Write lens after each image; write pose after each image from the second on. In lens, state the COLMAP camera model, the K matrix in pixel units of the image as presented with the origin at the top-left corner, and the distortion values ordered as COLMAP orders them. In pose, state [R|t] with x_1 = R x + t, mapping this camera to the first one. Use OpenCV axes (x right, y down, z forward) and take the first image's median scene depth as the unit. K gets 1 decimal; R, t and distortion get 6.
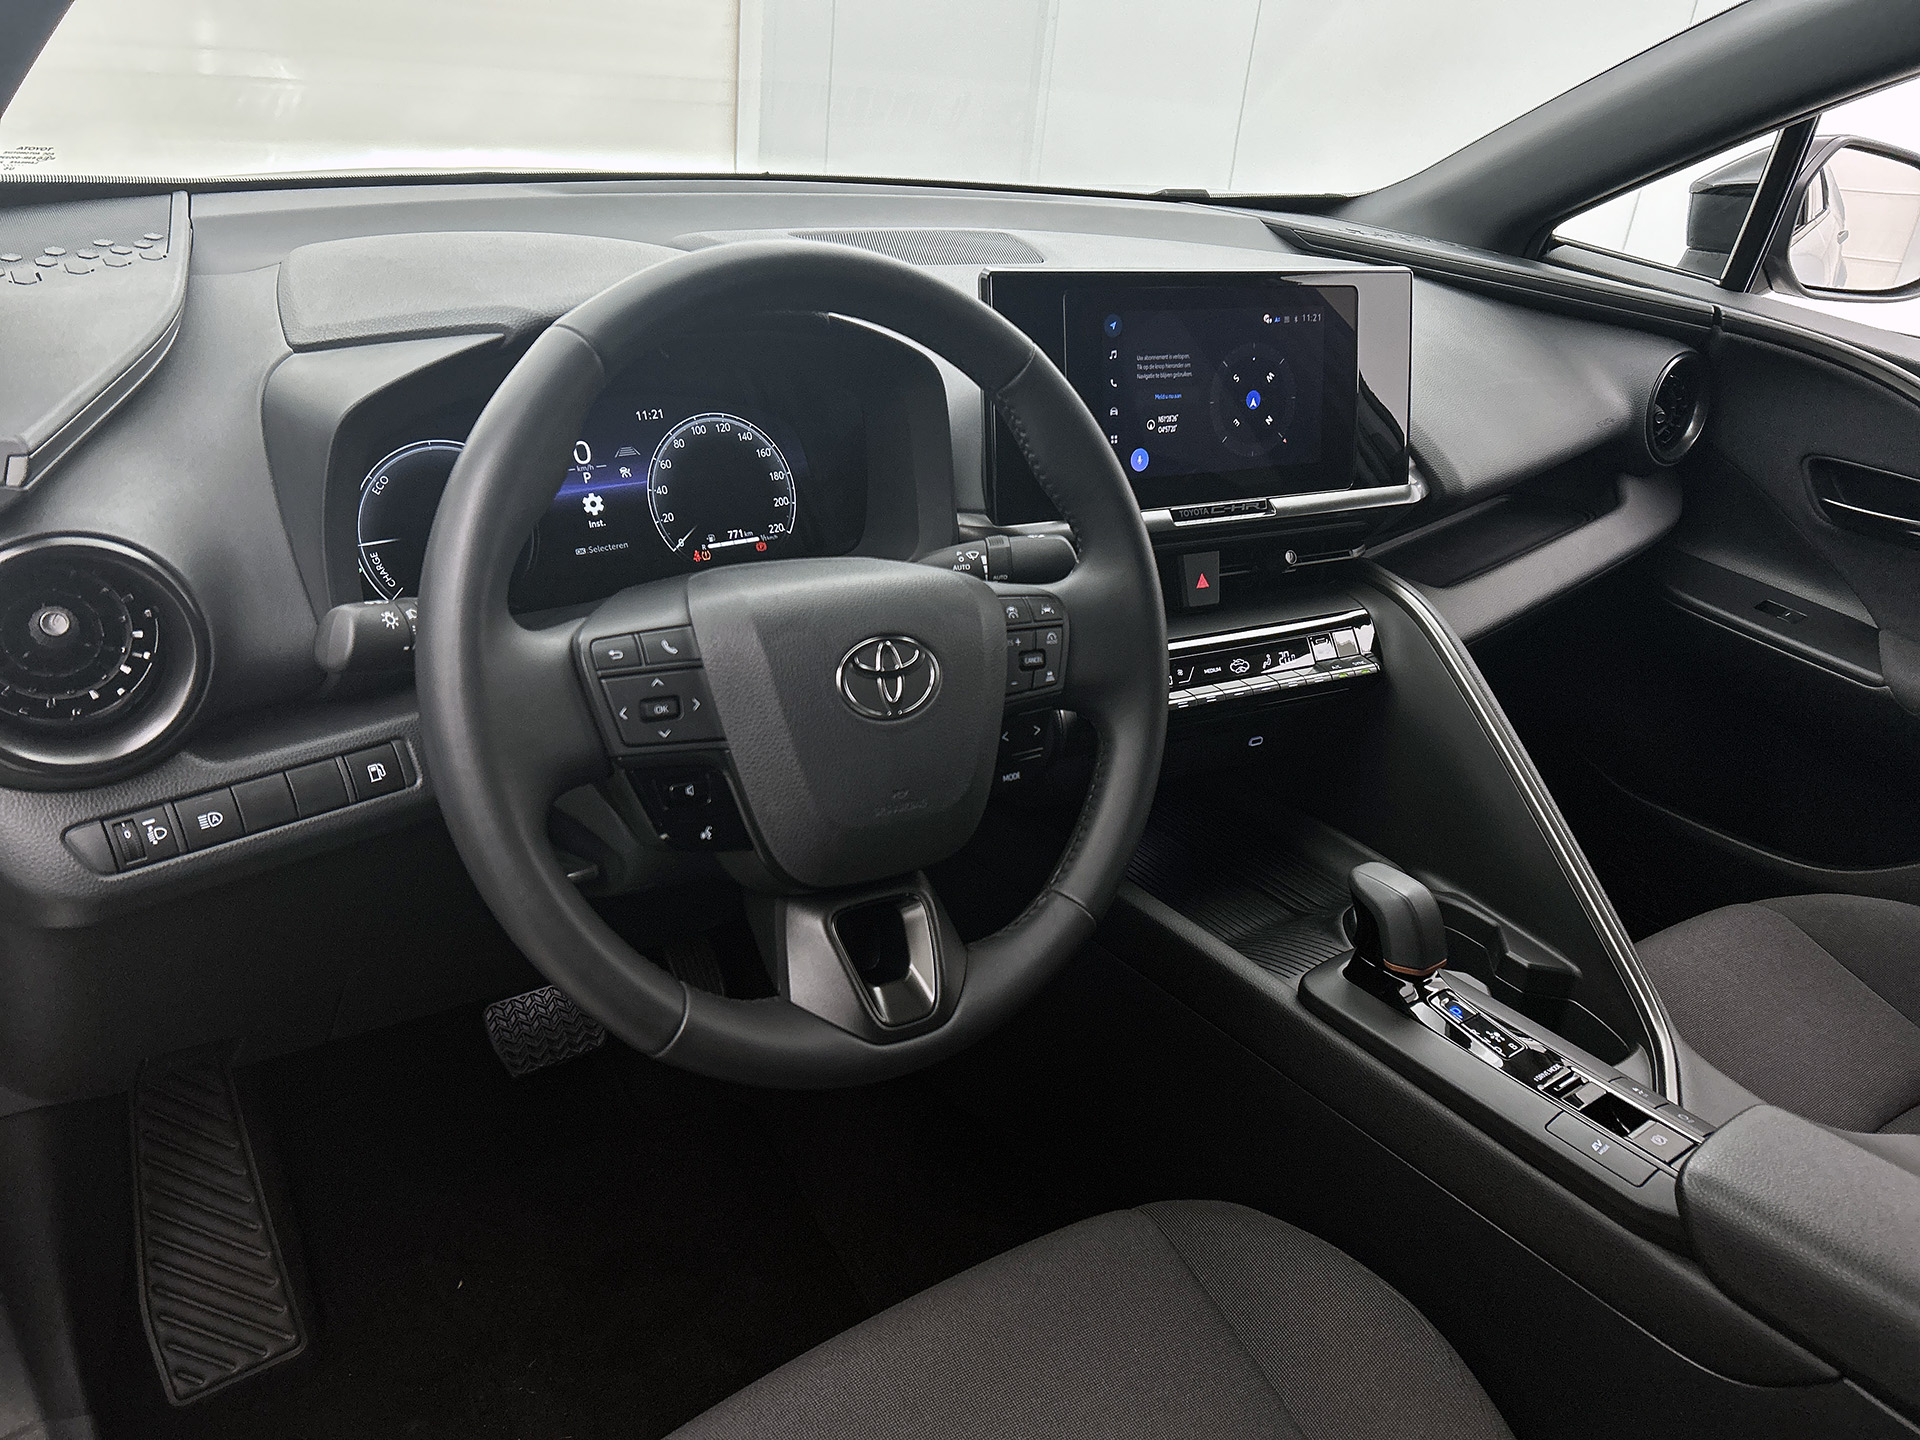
lens RADIAL K [[1446.5, 0, 969.6], [0, 1446.5, 731.3], [0, 0, 1]] dist [0.046530, -0.013943]
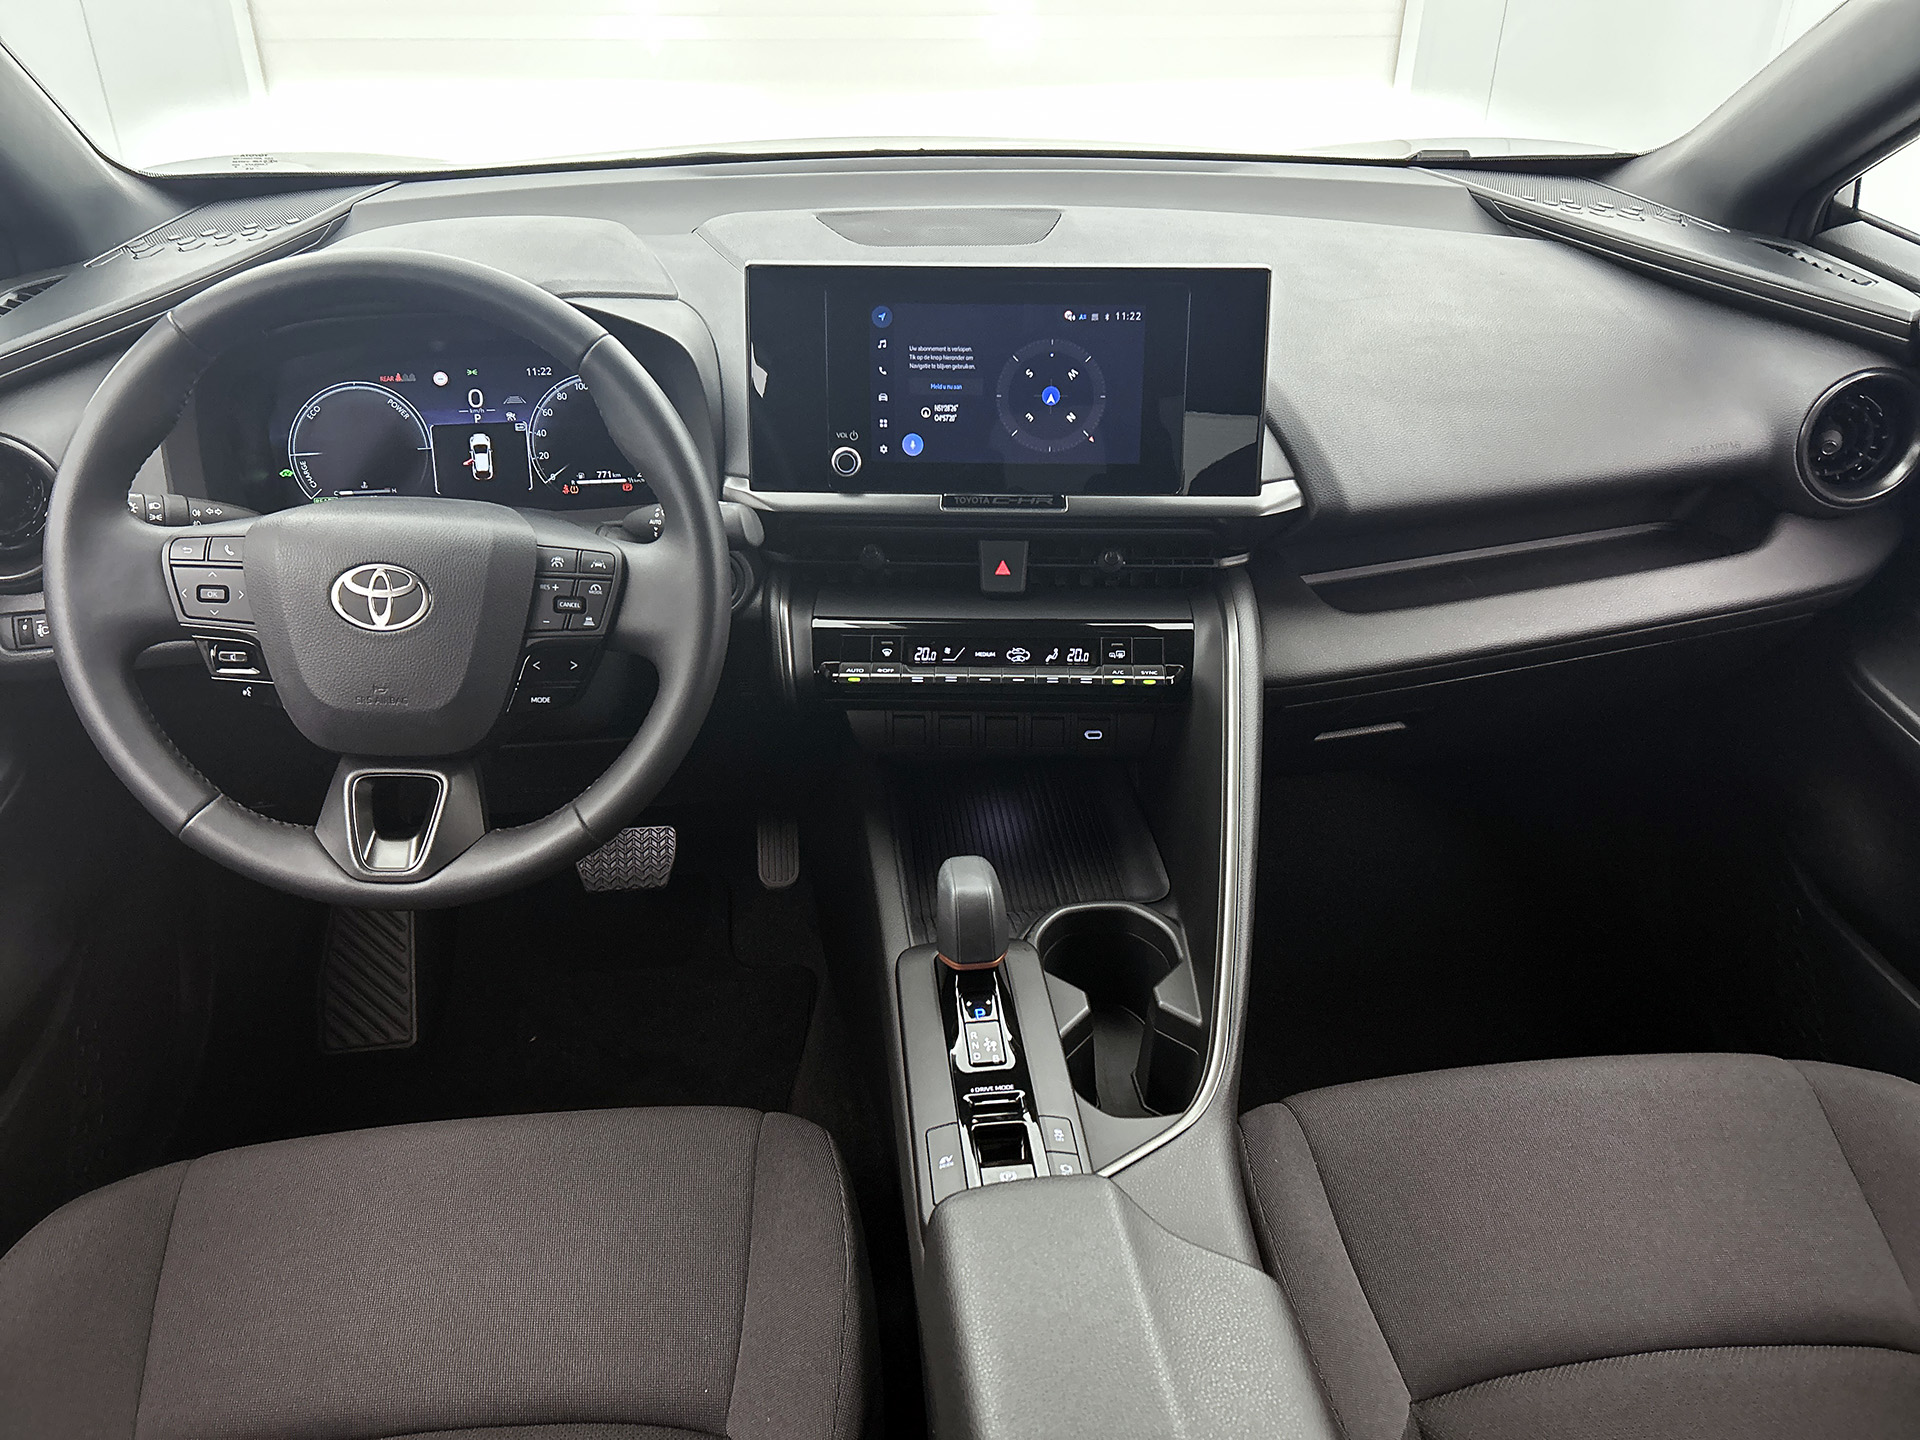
lens RADIAL K [[1446.5, 0, 970.3], [0, 1446.5, 720.5], [0, 0, 1]] dist [0.046530, -0.013943]
pose [[0.852286, 0.184930, -0.489296, 0.712086], [-0.163711, 0.982730, 0.086262, -0.087529], [0.496798, 0.006583, 0.867841, 0.102286]]
